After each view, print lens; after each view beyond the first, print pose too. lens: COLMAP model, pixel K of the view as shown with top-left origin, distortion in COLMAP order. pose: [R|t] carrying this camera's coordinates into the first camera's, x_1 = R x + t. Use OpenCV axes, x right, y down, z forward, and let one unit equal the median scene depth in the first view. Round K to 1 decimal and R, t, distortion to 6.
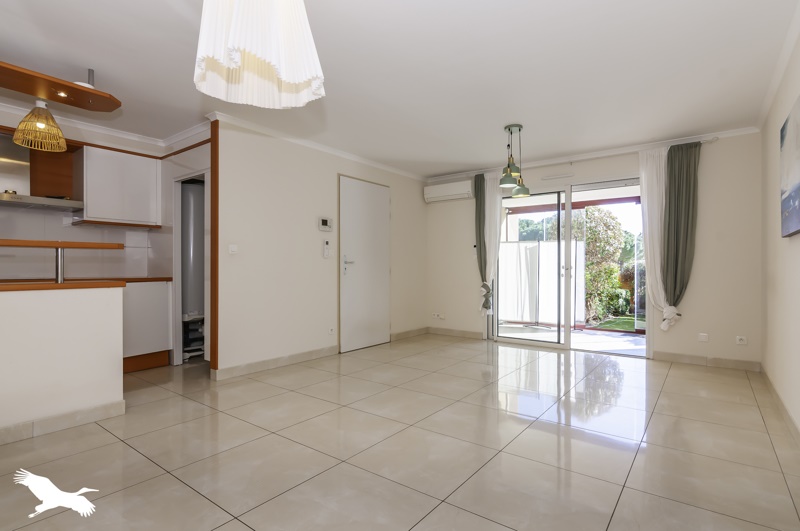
lens RADIAL K [[404.1, 0, 400.0], [0, 404.1, 265.5], [0, 0, 1]] dist [-0.000518, -0.000433]
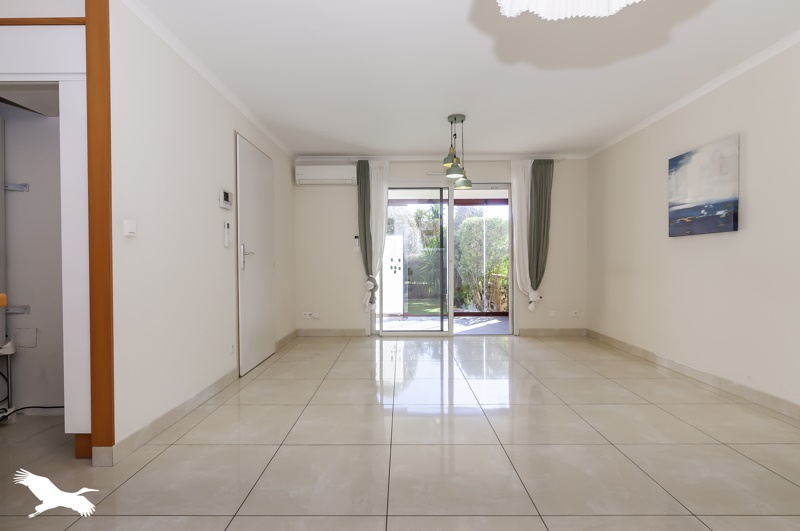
lens RADIAL K [[398.6, 0, 400.0], [0, 398.6, 265.5], [0, 0, 1]] dist [0.001890, 0.000017]
pose [[0.801407, -0.011923, 0.598000, -0.294948], [0.002236, 0.999854, 0.016939, 0.002084], [-0.598115, -0.012238, 0.801317, 0.211614]]
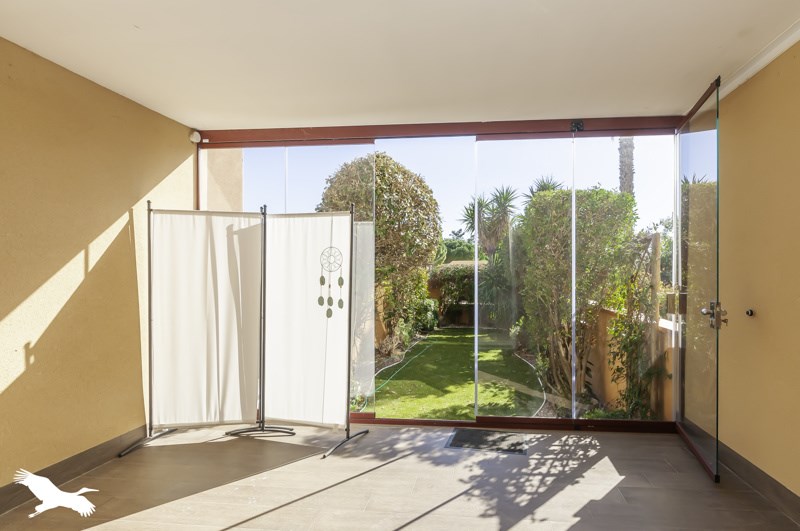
lens RADIAL K [[418.1, 0, 444.8], [0, 418.1, 269.2], [0, 0, 1]] dist [-0.000104, -0.000064]
pose [[0.851613, 0.000395, 0.524171, 0.415263], [-0.002001, 0.999995, 0.002498, -0.011662], [-0.524167, -0.003176, 0.851610, 0.835776]]
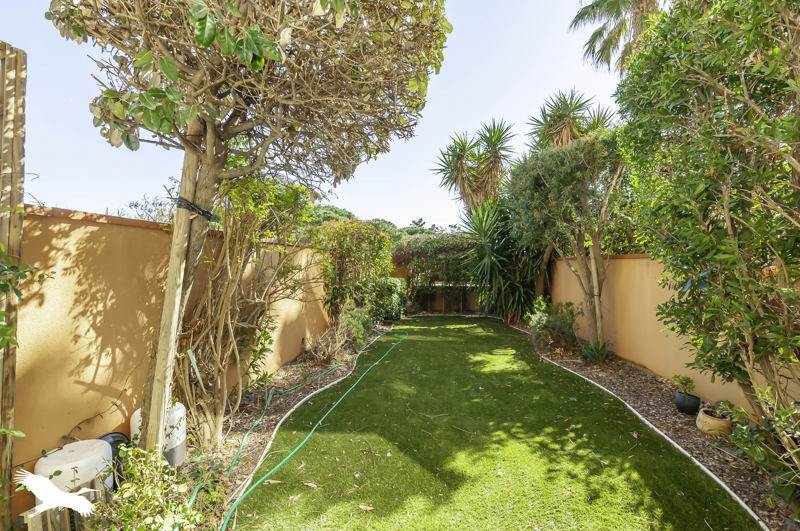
lens RADIAL K [[398.6, 0, 400.0], [0, 398.6, 265.5], [0, 0, 1]] dist [0.001890, 0.000017]
pose [[0.857897, -0.013030, 0.513657, 0.773531], [0.008616, 0.999903, 0.010975, 0.104624], [-0.513750, -0.004990, 0.857926, 1.503618]]
